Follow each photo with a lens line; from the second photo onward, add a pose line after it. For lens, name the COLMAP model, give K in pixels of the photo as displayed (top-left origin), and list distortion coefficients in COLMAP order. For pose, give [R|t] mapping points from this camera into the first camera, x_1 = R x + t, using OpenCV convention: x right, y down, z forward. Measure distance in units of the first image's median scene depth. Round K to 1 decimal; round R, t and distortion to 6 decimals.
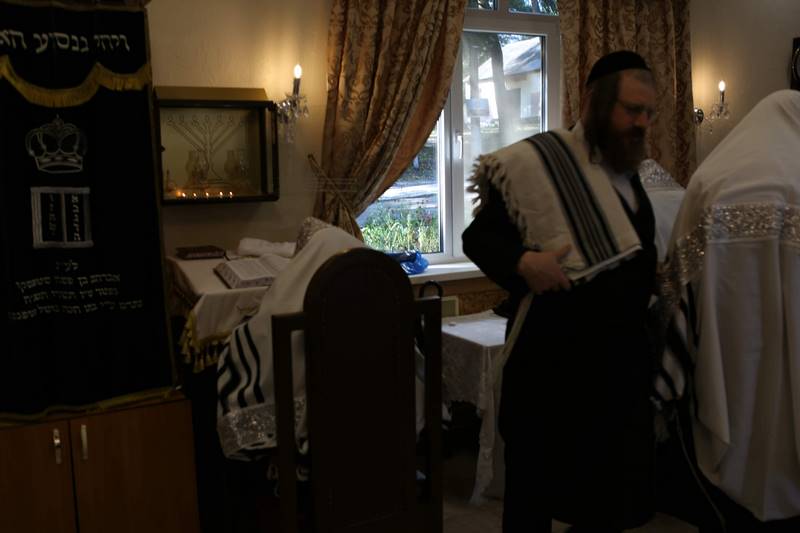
lens RADIAL K [[787.1, 0, 400.0], [0, 787.1, 266.5], [0, 0, 1]] dist [-0.024596, -0.011777]
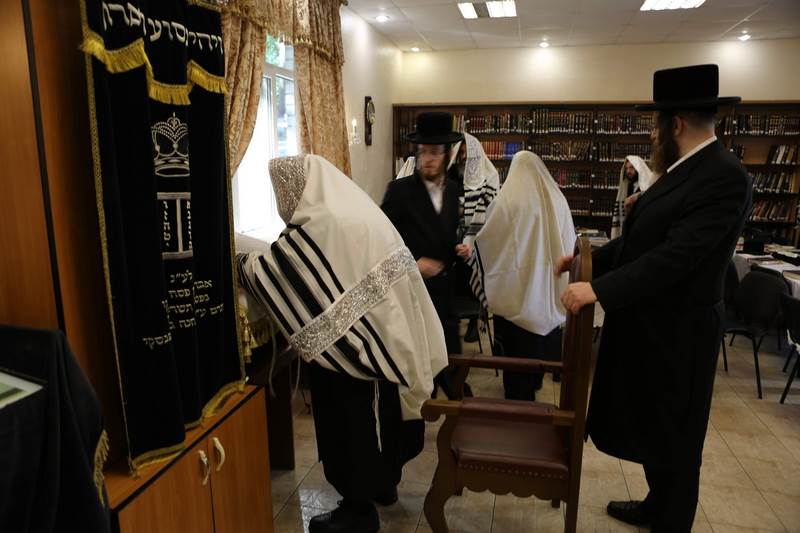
lens RADIAL K [[551.1, 0, 400.0], [0, 551.1, 266.5], [0, 0, 1]] dist [-0.102043, 0.064487]
pose [[0.631271, -0.133327, 0.764016, -0.766015], [0.107364, 0.990651, 0.084166, -0.040641], [-0.768095, 0.028896, 0.639683, 0.396694]]
